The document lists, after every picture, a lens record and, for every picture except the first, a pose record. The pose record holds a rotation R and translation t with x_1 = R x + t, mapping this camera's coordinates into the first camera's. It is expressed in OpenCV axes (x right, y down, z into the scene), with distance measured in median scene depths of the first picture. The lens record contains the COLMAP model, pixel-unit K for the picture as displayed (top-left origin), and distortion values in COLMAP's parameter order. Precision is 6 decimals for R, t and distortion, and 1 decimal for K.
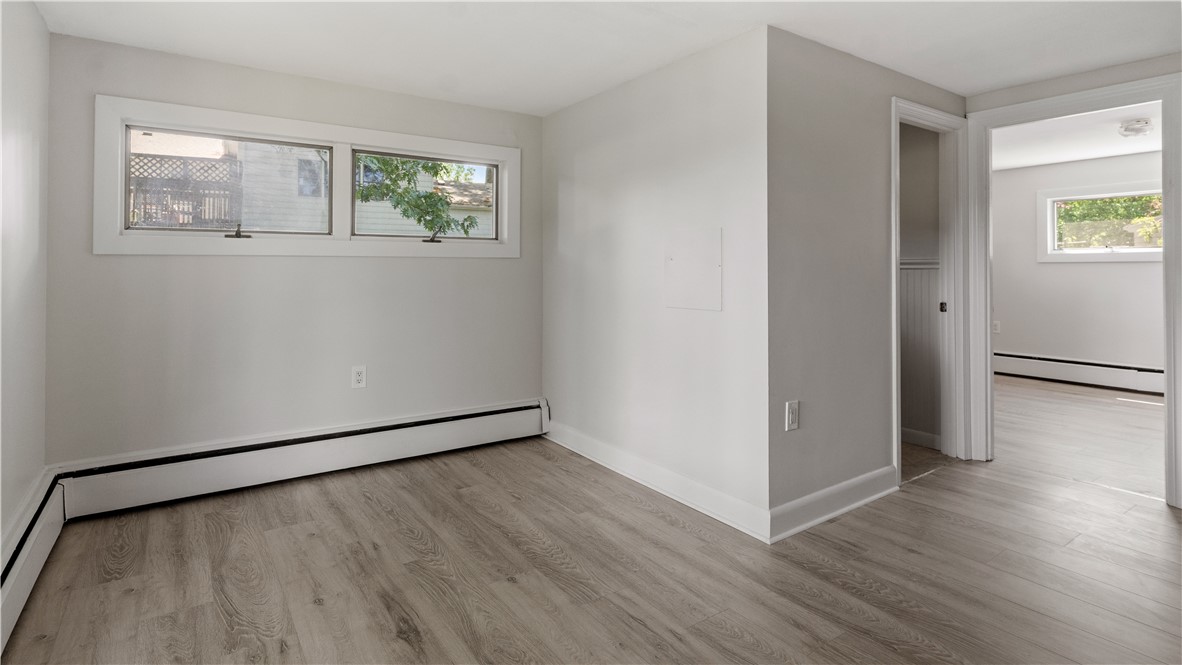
lens RADIAL K [[590.0, 0, 588.7], [0, 590.0, 296.9], [0, 0, 1]] dist [-0.022505, -0.000052]
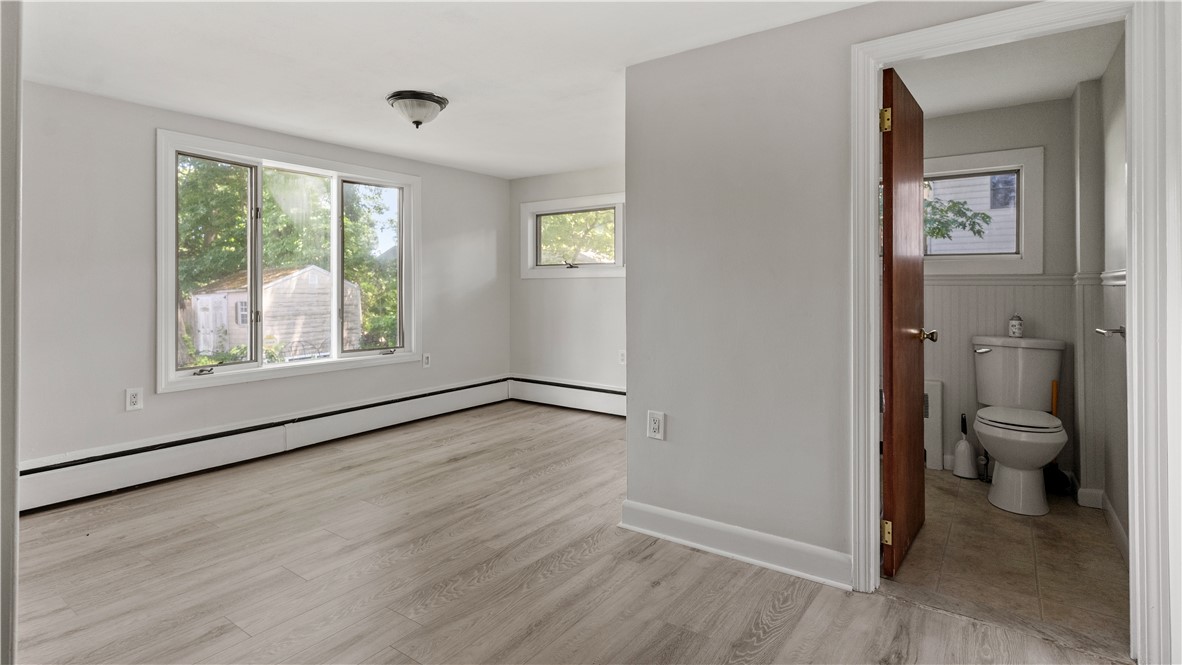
lens RADIAL K [[594.6, 0, 589.3], [0, 594.6, 285.9], [0, 0, 1]] dist [0.004293, 0.000585]
pose [[0.353191, 0.008813, -0.935510, 1.308451], [-0.054138, 0.998473, -0.011032, -0.034033], [0.933984, 0.054543, 0.353129, 0.479507]]
